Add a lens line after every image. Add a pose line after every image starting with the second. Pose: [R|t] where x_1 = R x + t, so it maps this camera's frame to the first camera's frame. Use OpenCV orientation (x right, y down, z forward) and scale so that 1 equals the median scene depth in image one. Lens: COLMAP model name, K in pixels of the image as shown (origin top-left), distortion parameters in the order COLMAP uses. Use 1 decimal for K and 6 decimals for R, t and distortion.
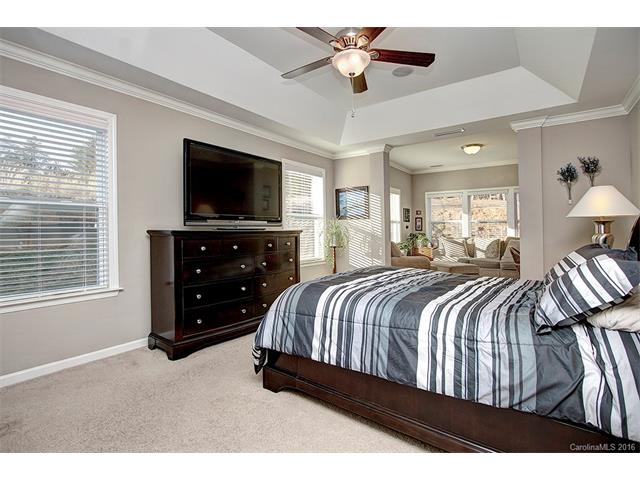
lens RADIAL K [[315.7, 0, 319.6], [0, 315.7, 220.1], [0, 0, 1]] dist [-0.001092, -0.000052]
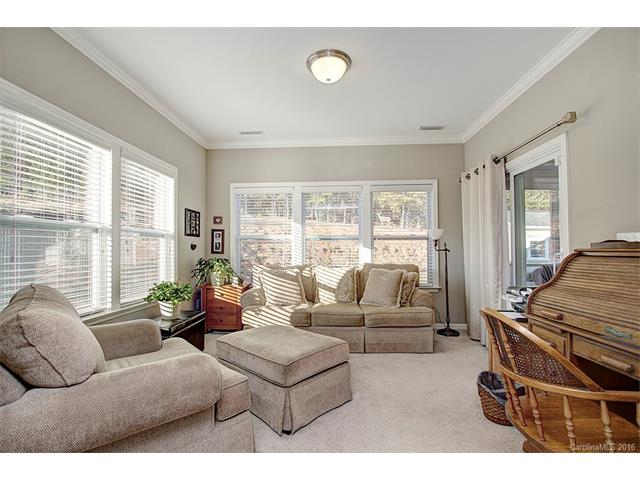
lens RADIAL K [[301.6, 0, 317.9], [0, 301.6, 238.8], [0, 0, 1]] dist [-0.008505, -0.000281]
pose [[0.838382, 0.015559, 0.544861, 0.190846], [-0.010313, 0.999866, -0.012683, 0.013930], [-0.544985, 0.005014, 0.838431, 0.511968]]
